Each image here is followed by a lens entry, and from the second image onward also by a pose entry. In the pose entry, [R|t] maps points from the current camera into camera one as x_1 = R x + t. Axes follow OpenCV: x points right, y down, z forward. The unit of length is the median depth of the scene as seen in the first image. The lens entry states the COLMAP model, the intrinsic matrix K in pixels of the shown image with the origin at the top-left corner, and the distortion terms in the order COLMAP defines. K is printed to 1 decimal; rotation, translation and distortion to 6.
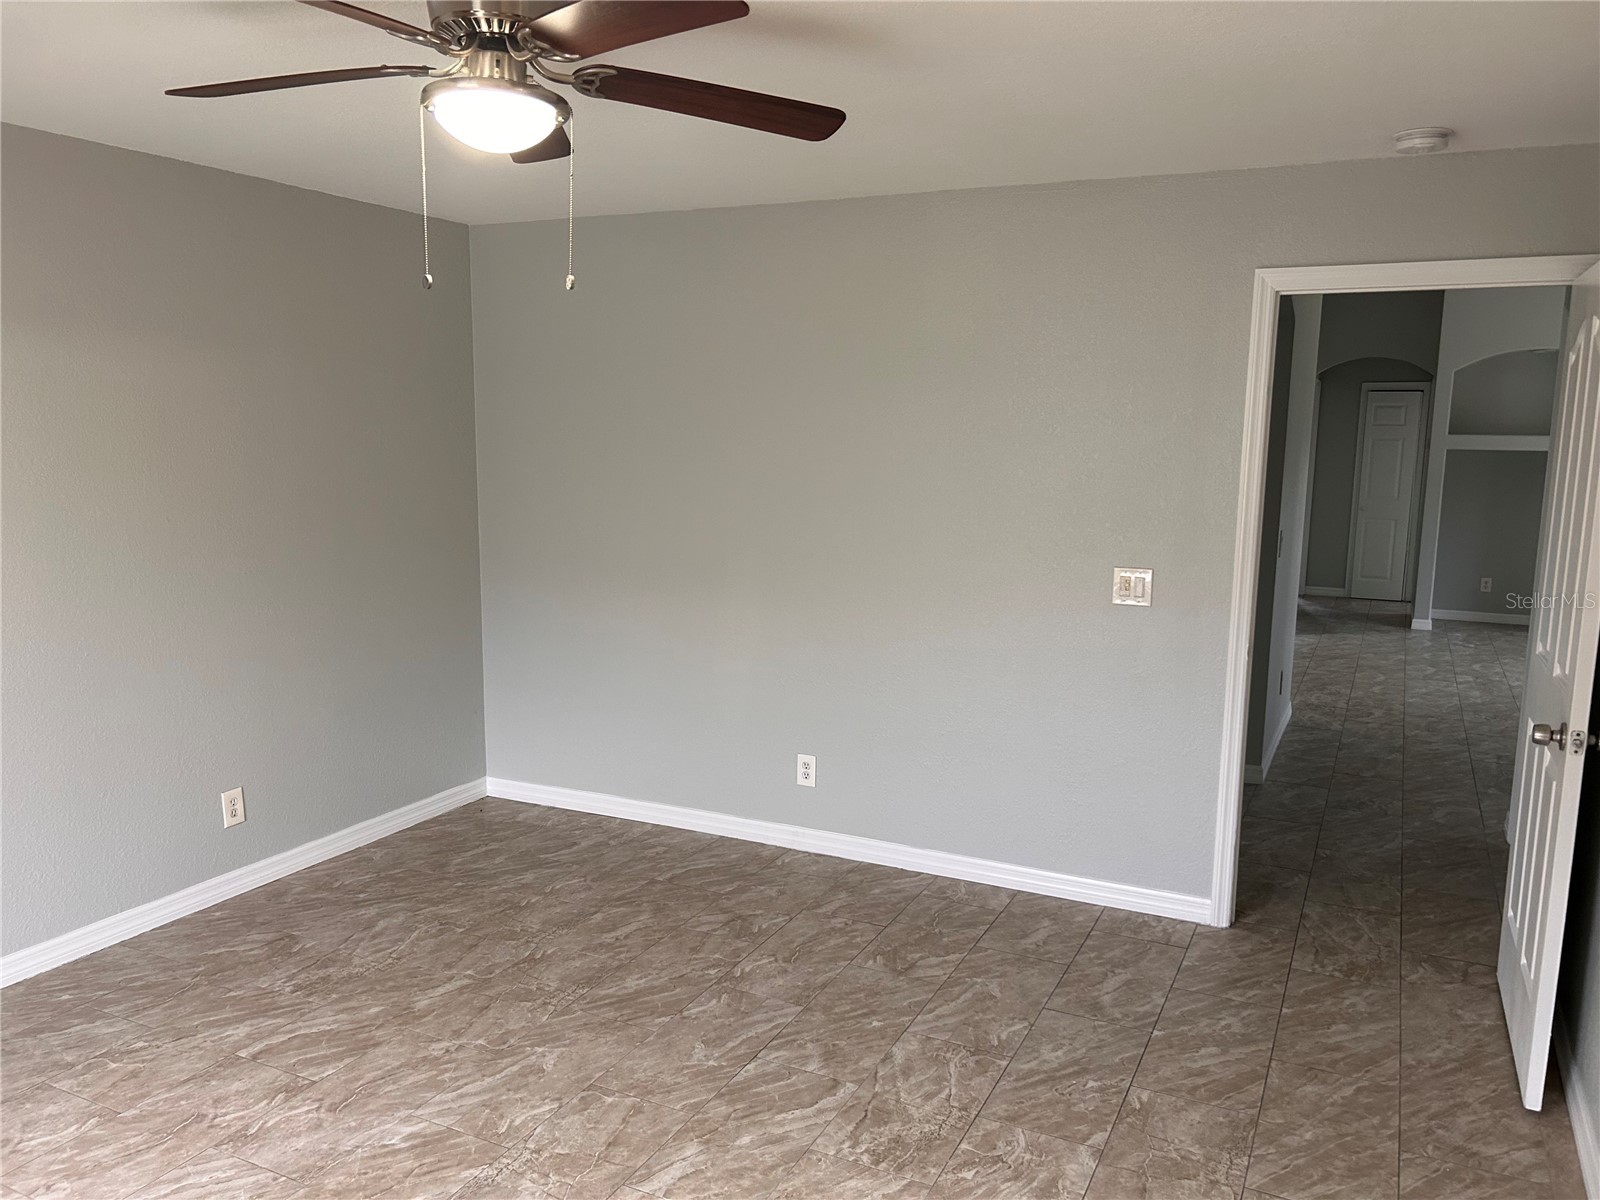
lens RADIAL K [[1216.1, 0, 800.0], [0, 1216.1, 600.0], [0, 0, 1]] dist [0.036557, -0.042402]
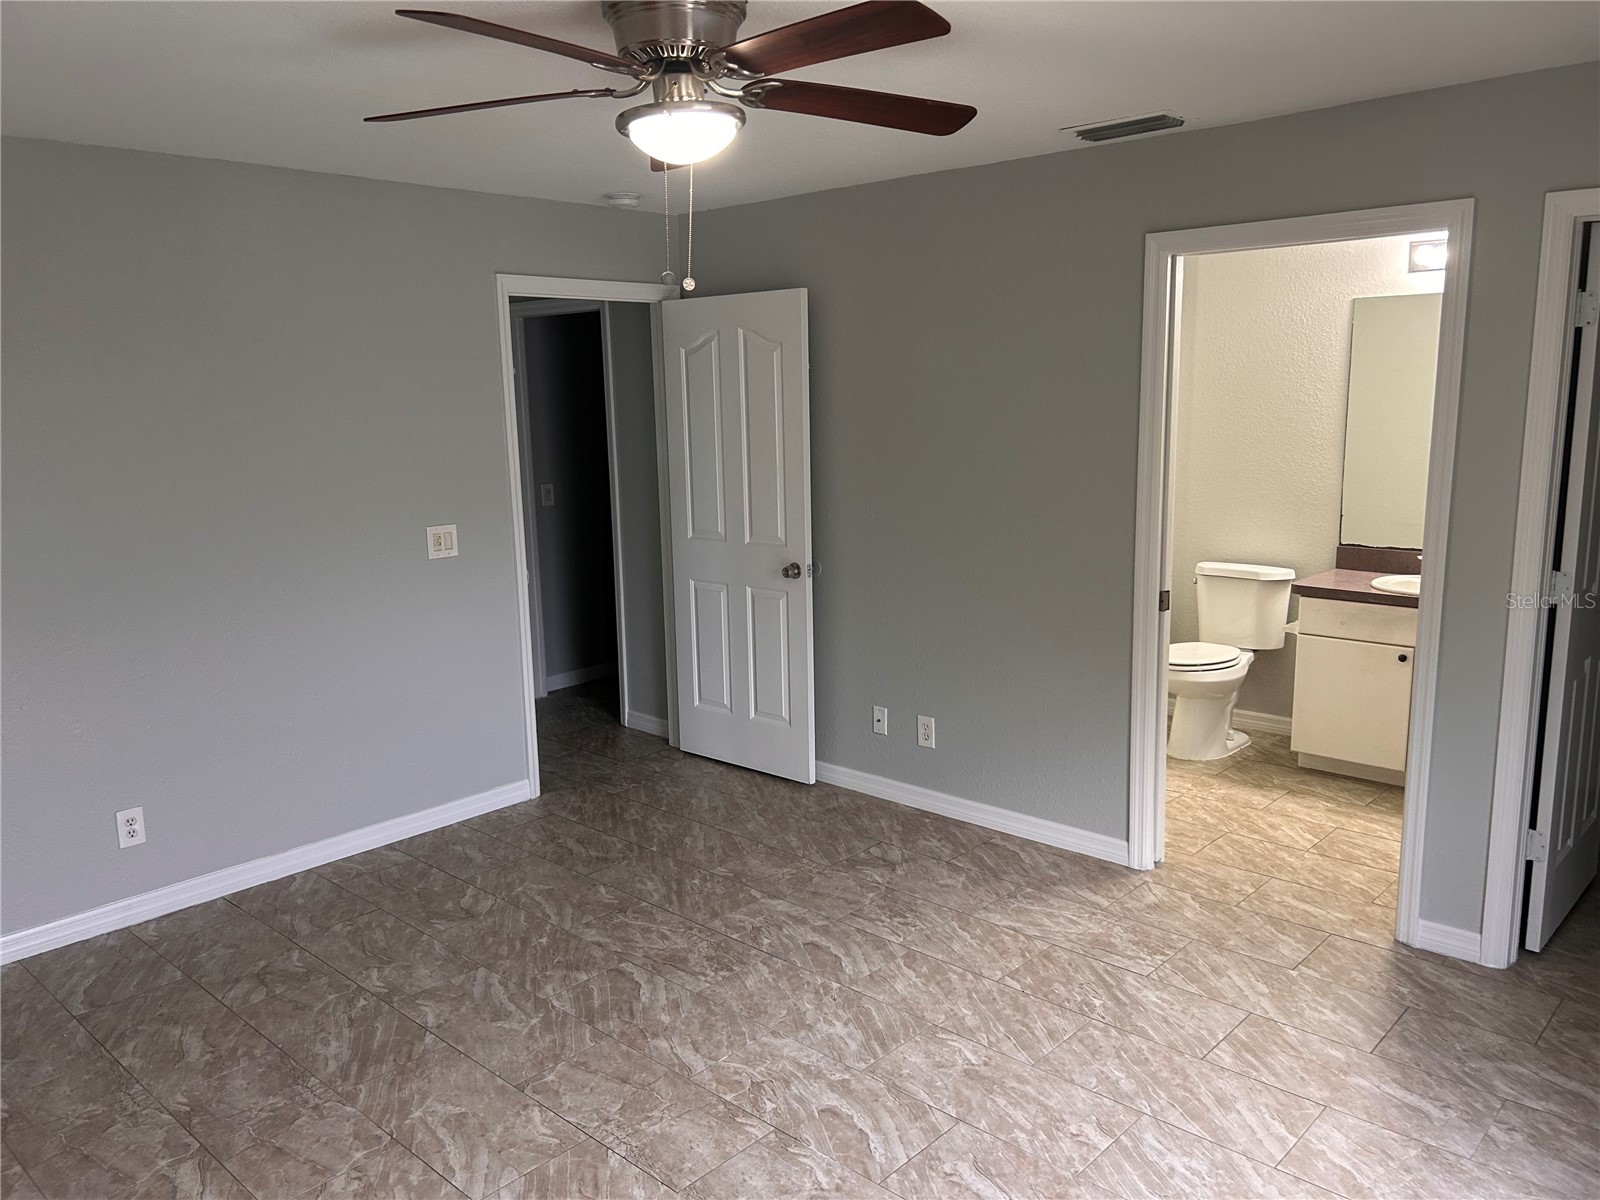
lens RADIAL K [[1216.1, 0, 800.0], [0, 1216.1, 600.0], [0, 0, 1]] dist [0.036557, -0.042402]
pose [[0.289988, -0.187356, 0.938512, -0.827529], [0.166970, 0.975515, 0.143151, -0.074889], [-0.942352, 0.115191, 0.314171, 0.375785]]
